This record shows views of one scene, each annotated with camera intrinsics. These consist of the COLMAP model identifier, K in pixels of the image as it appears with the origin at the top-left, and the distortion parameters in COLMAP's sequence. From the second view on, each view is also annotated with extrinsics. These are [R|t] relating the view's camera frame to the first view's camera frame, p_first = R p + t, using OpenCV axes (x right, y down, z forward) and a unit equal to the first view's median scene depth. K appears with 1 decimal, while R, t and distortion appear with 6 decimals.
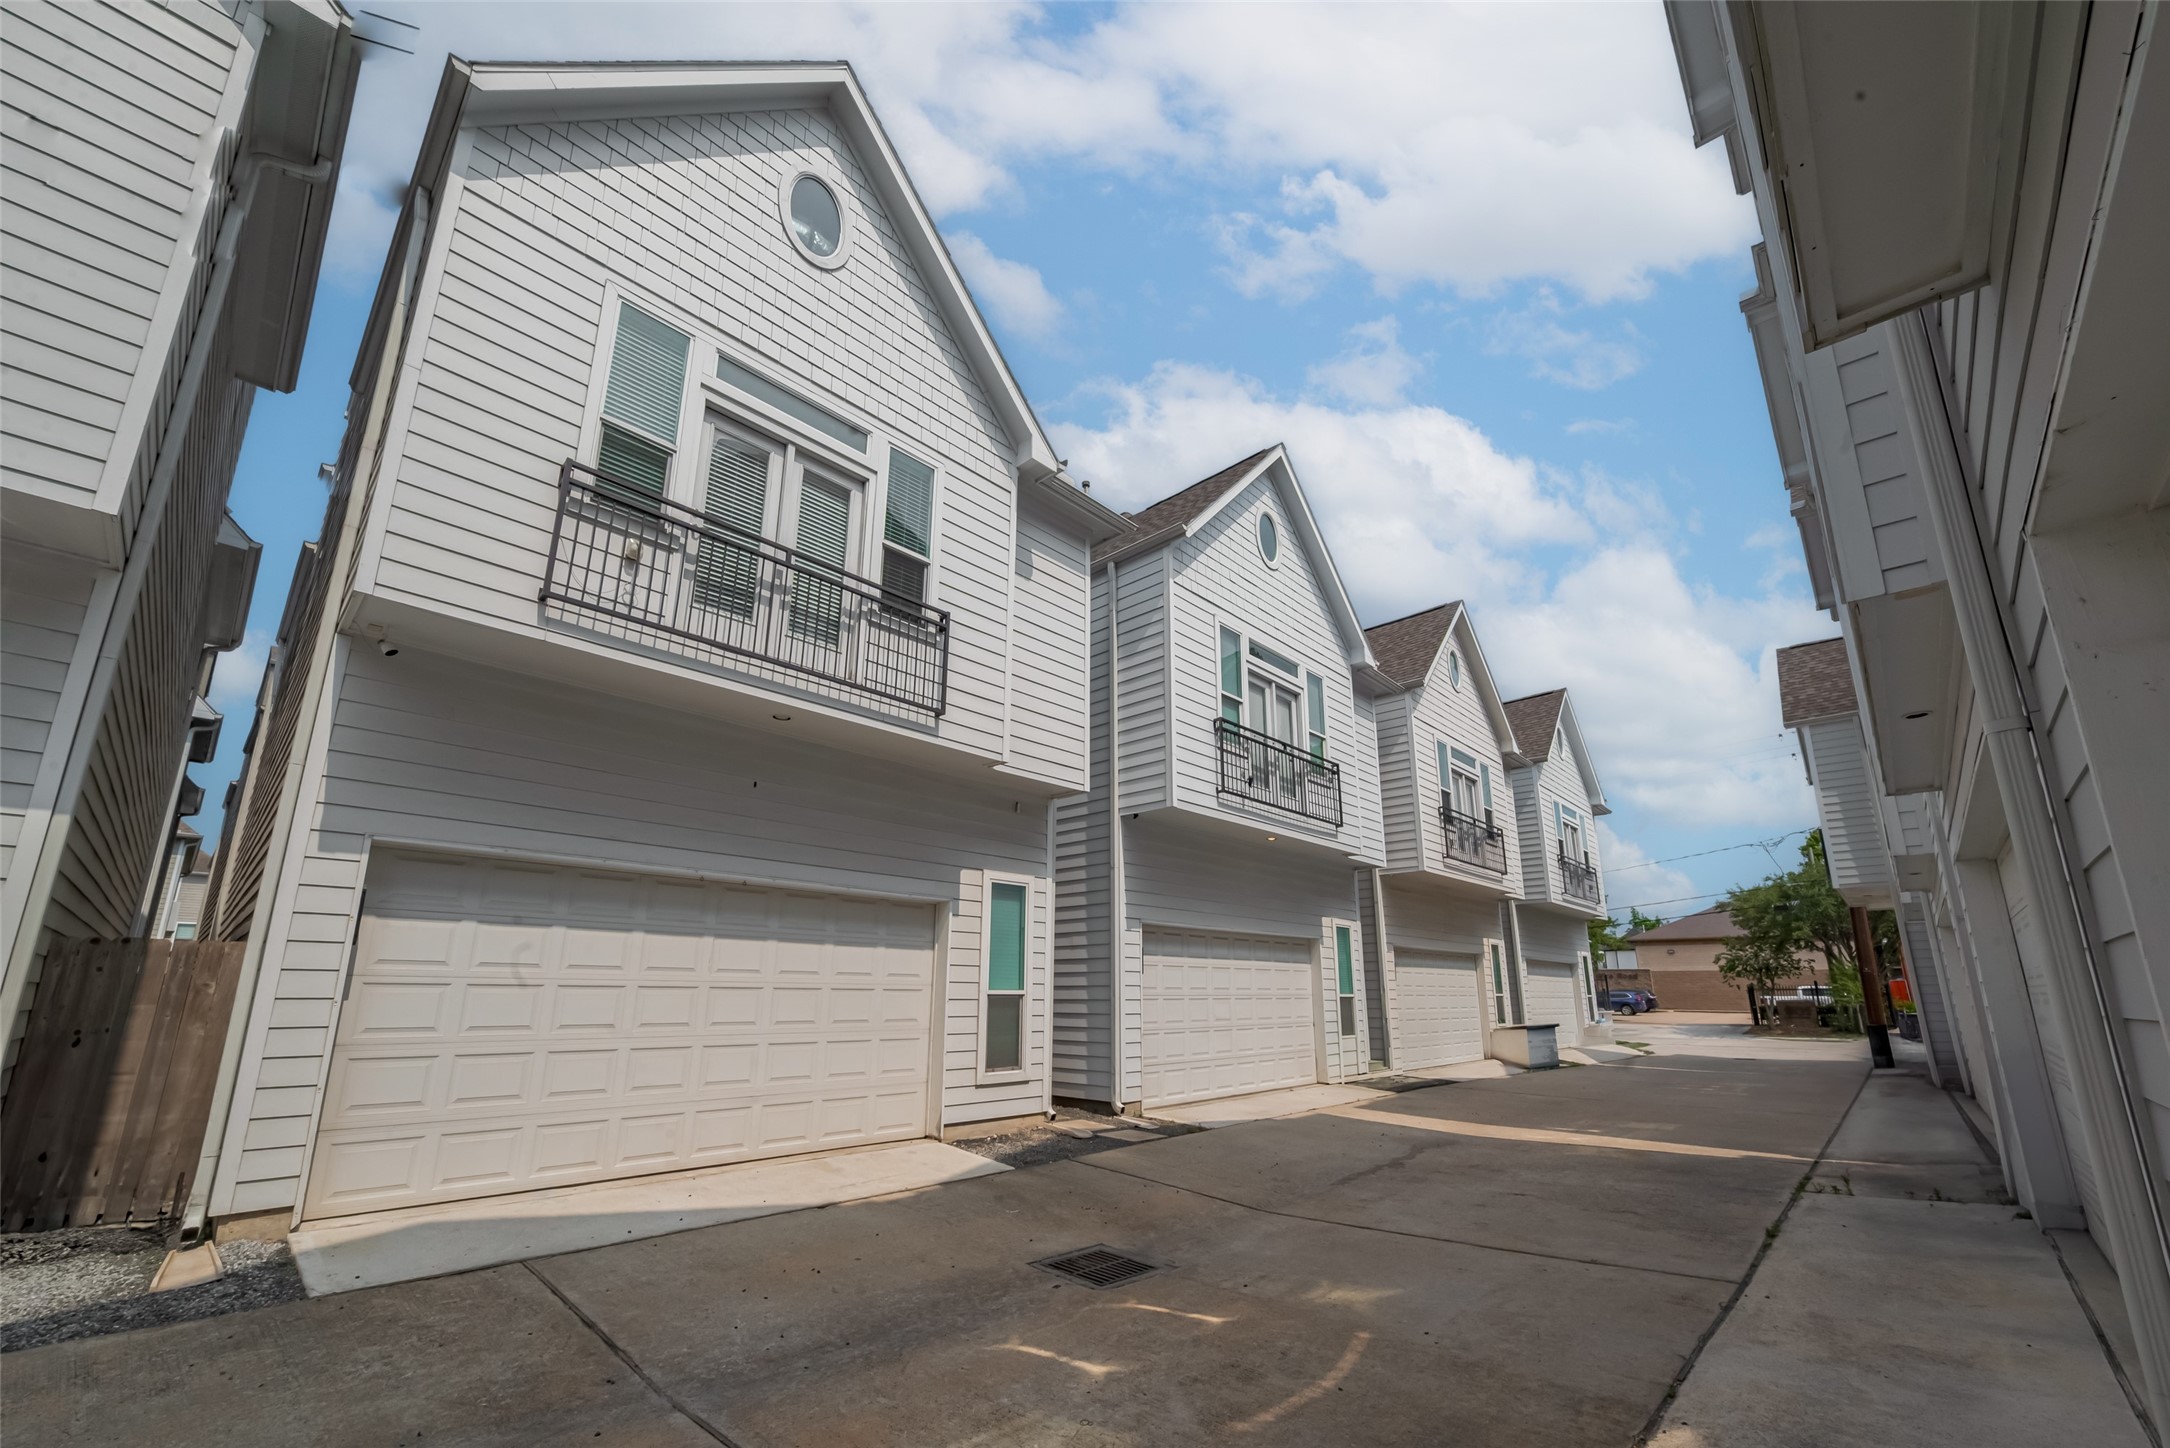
lens RADIAL K [[856.5, 0, 1055.8], [0, 856.5, 756.4], [0, 0, 1]] dist [-0.002495, -0.000602]
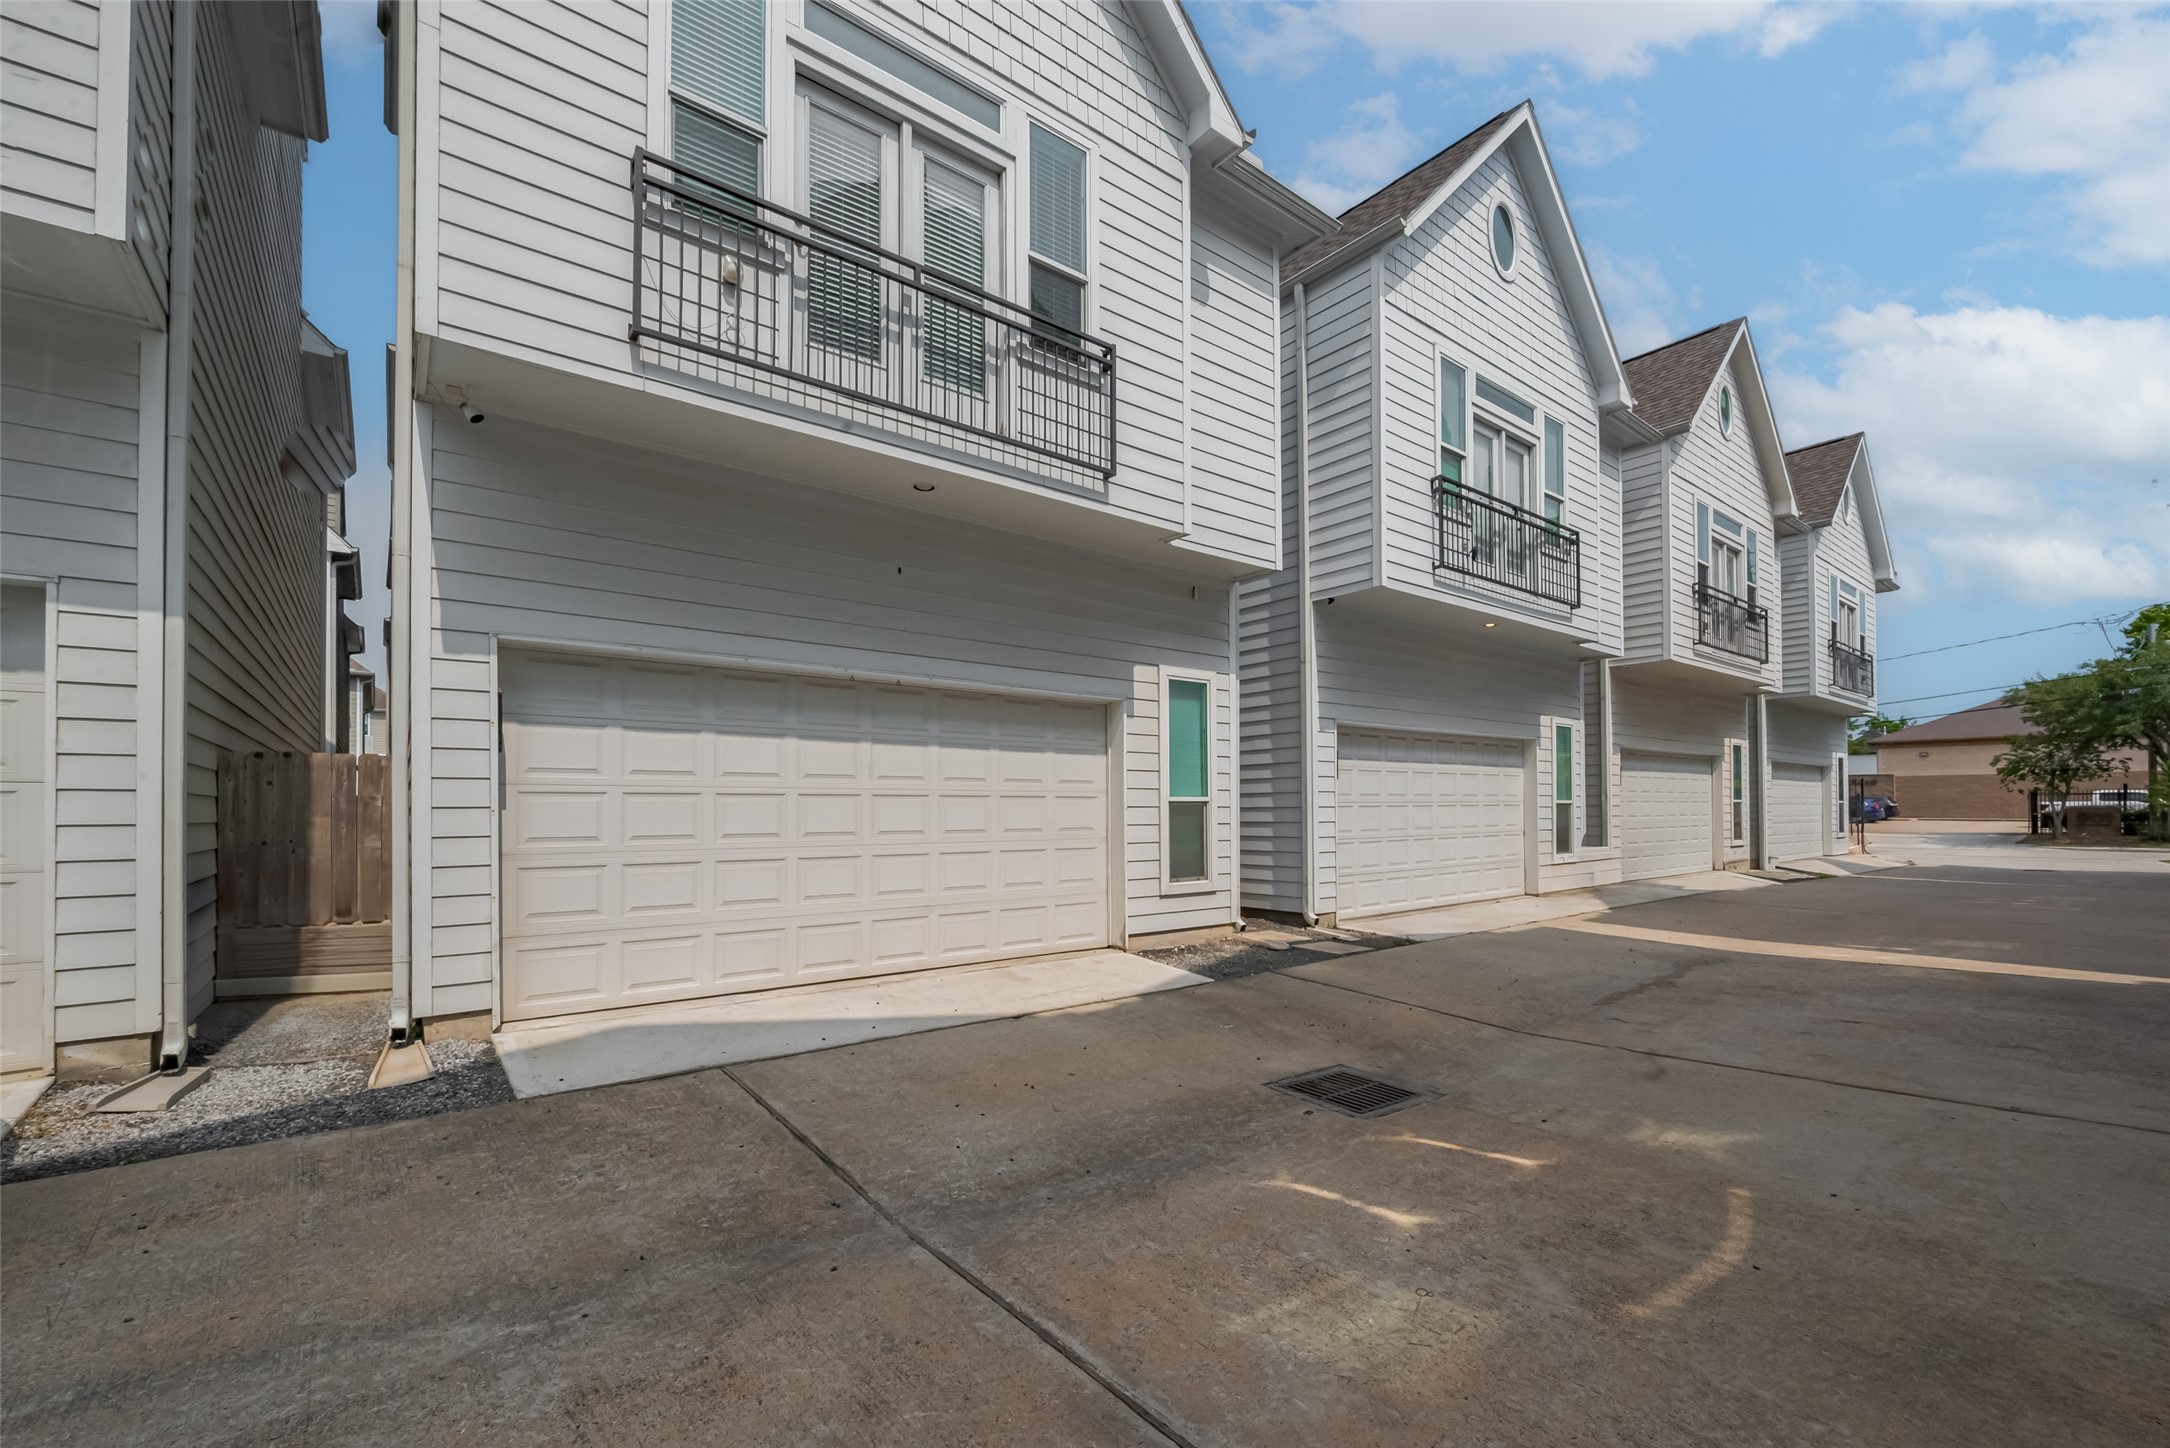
lens RADIAL K [[852.3, 0, 1091.4], [0, 852.3, 790.7], [0, 0, 1]] dist [-0.001024, -0.000414]
pose [[0.995736, -0.007796, -0.091923, -0.082044], [0.029889, 0.969937, 0.241512, 0.048512], [0.087276, -0.243230, 0.966034, 0.128839]]
